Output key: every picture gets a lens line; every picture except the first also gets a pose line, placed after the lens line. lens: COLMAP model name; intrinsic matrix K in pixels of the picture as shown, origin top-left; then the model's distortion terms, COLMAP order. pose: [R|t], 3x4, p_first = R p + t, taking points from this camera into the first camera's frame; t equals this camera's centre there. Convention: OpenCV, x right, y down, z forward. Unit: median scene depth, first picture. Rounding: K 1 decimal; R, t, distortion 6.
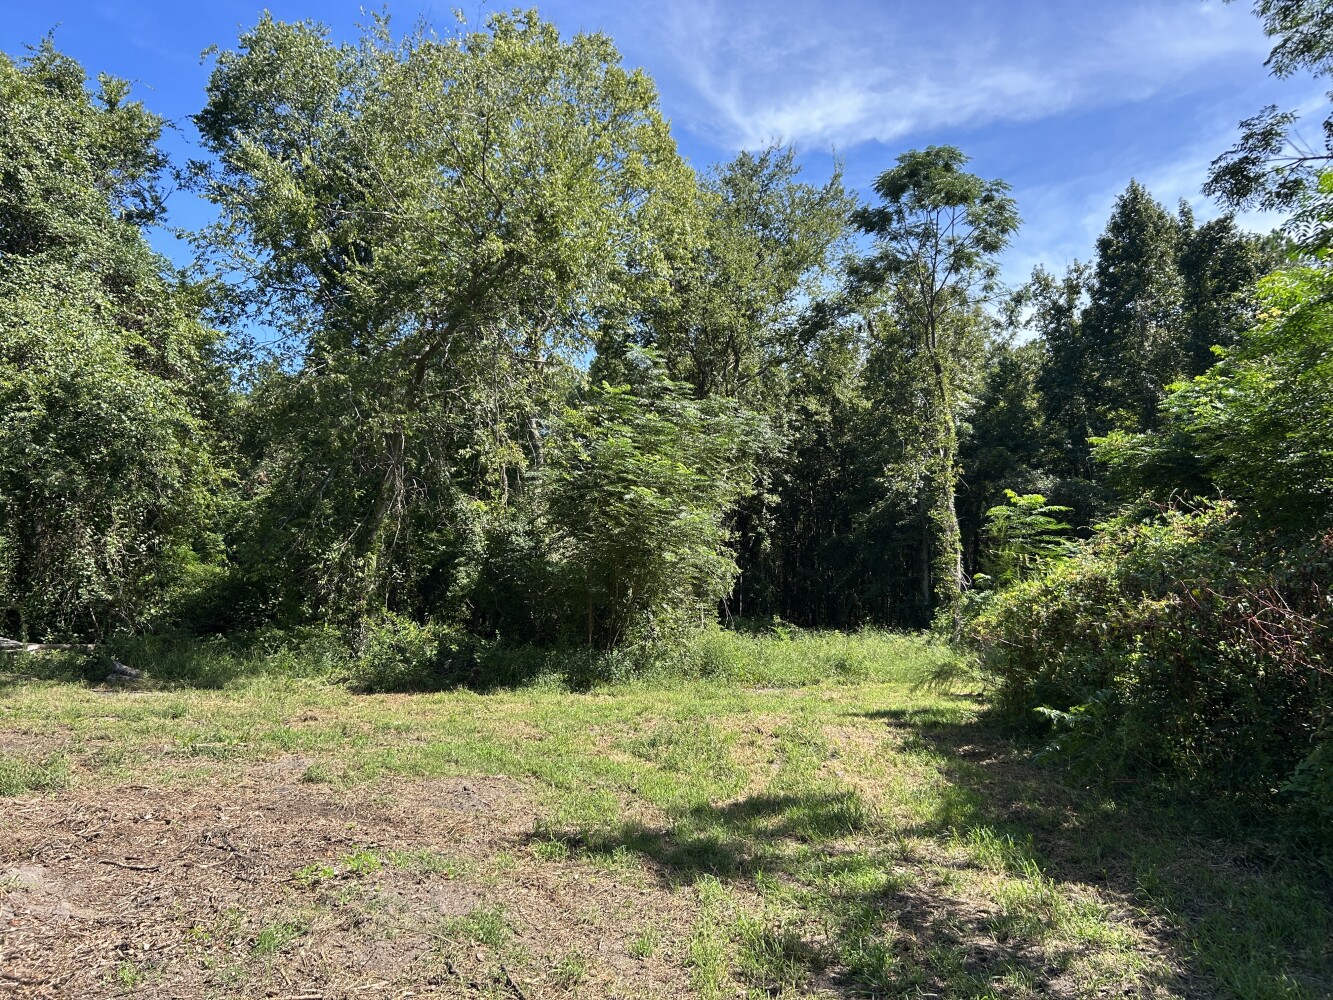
lens RADIAL K [[1000.4, 0, 666.5], [0, 1000.4, 500.0], [0, 0, 1]] dist [0.082465, -0.055860]
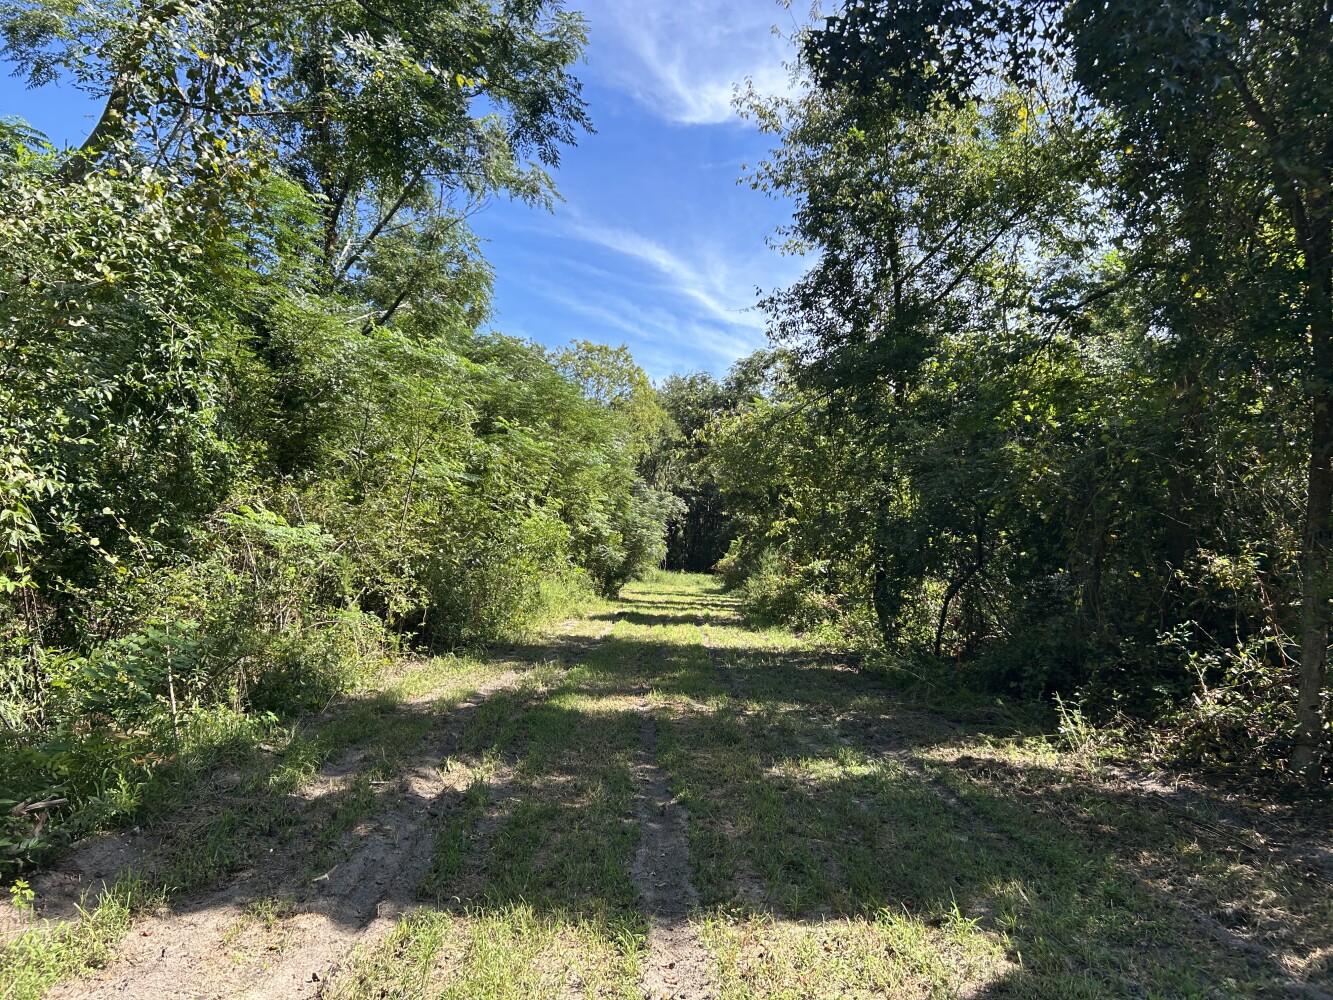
lens RADIAL K [[1000.4, 0, 666.5], [0, 1000.4, 500.0], [0, 0, 1]] dist [0.082465, -0.055860]
pose [[0.997064, 0.031036, 0.070002, -0.155701], [-0.034110, 0.998486, 0.043157, -0.222077], [-0.068557, -0.045418, 0.996613, -2.107344]]
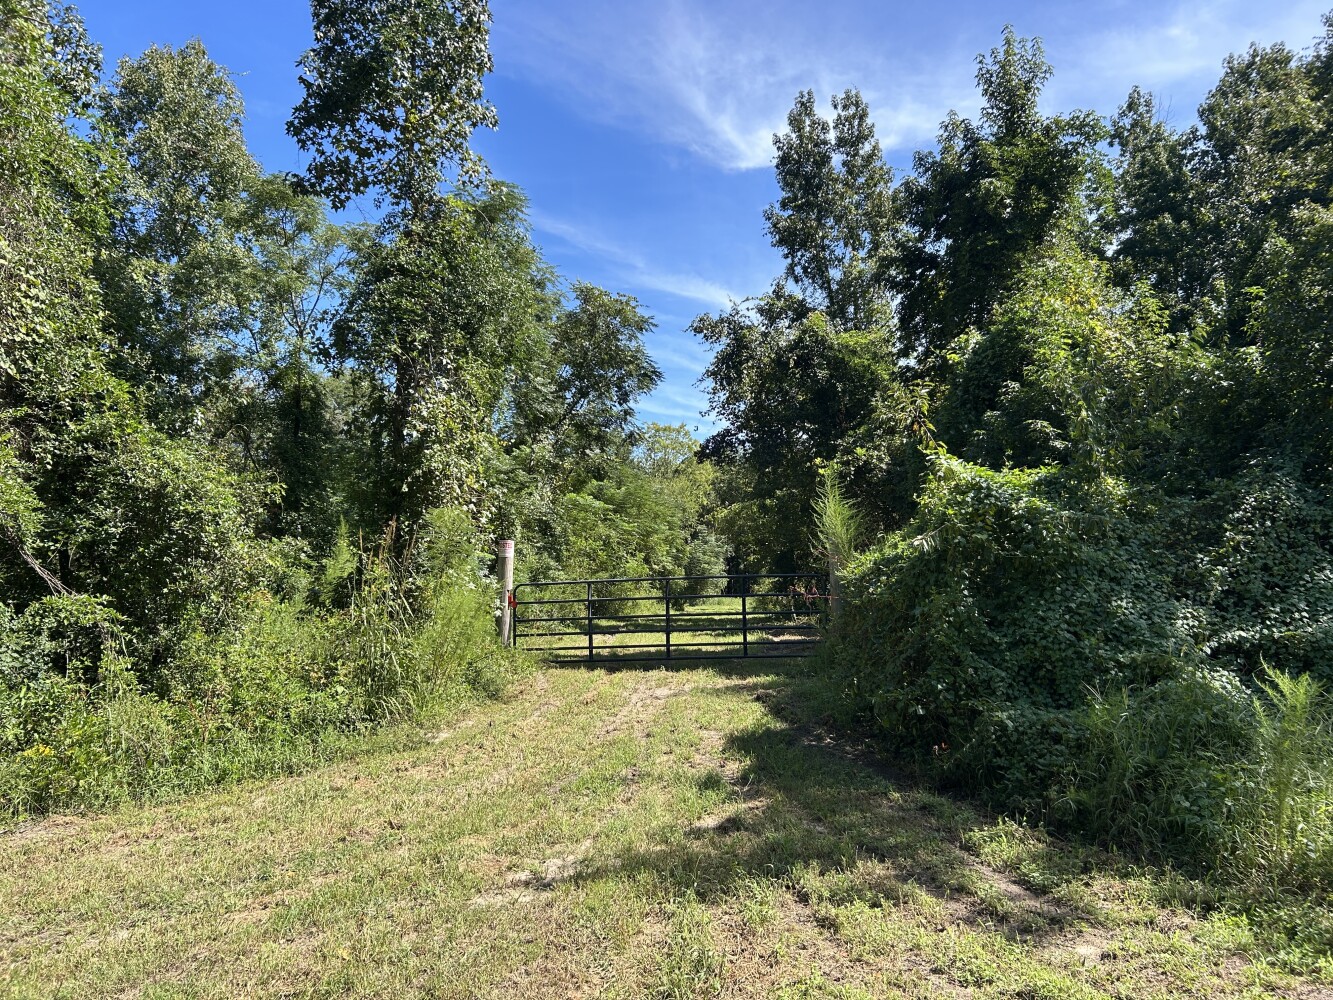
lens RADIAL K [[998.5, 0, 666.5], [0, 998.5, 500.0], [0, 0, 1]] dist [0.052490, -0.000536]
pose [[0.999491, -0.030593, -0.009072, -0.123923], [0.030661, 0.999502, 0.007492, -0.293848], [0.008838, -0.007766, 0.999931, -3.072760]]
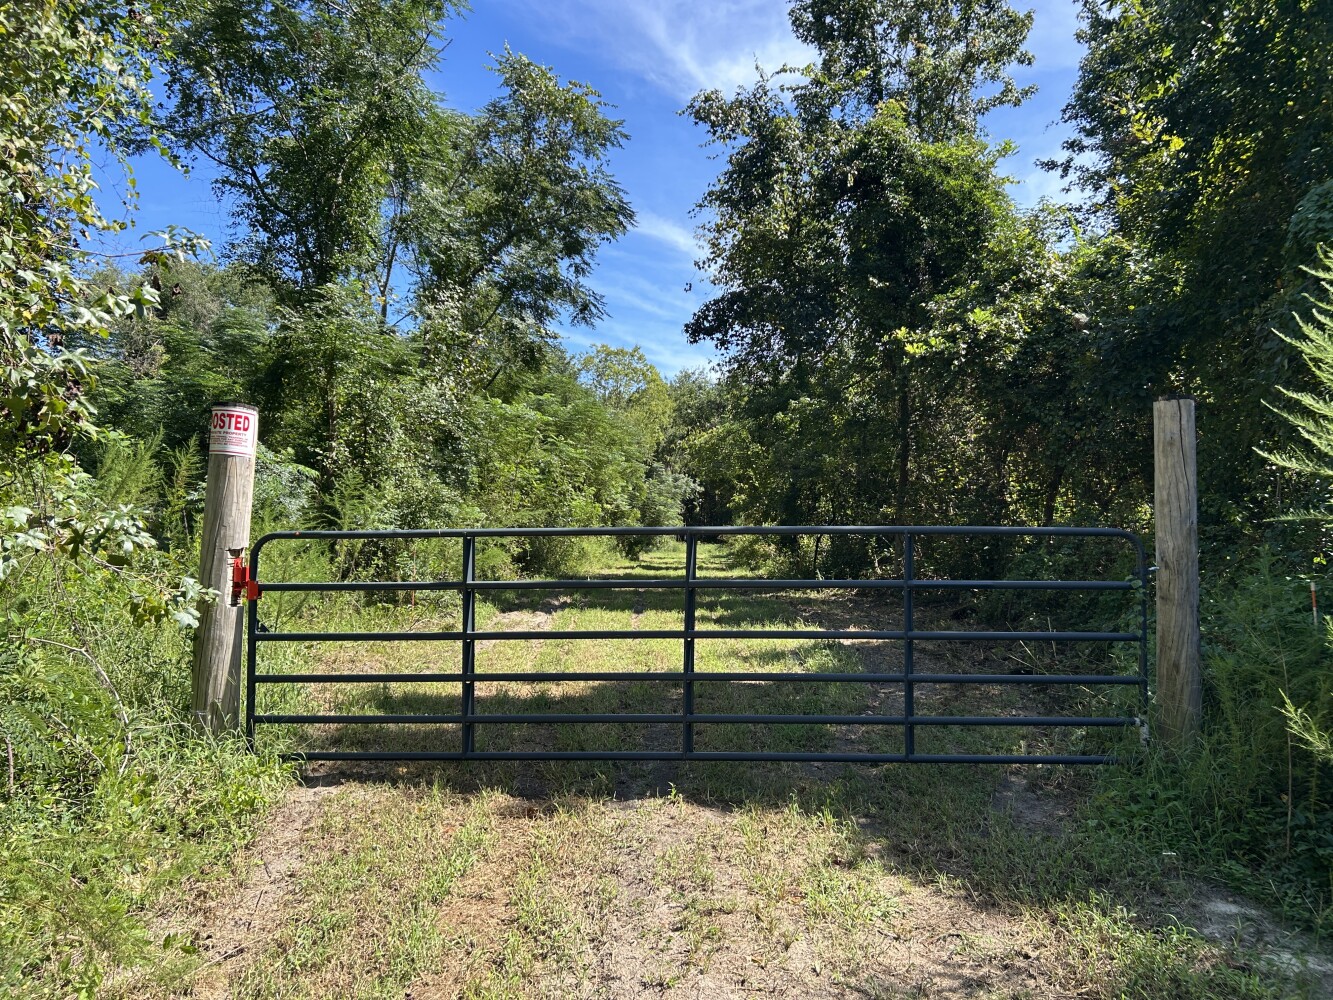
lens RADIAL K [[998.5, 0, 666.5], [0, 998.5, 500.0], [0, 0, 1]] dist [0.052490, -0.000536]
pose [[0.999007, -0.001805, 0.044517, -0.149502], [-0.001116, 0.997852, 0.065492, -0.255740], [-0.044539, -0.065477, 0.996860, -2.604309]]
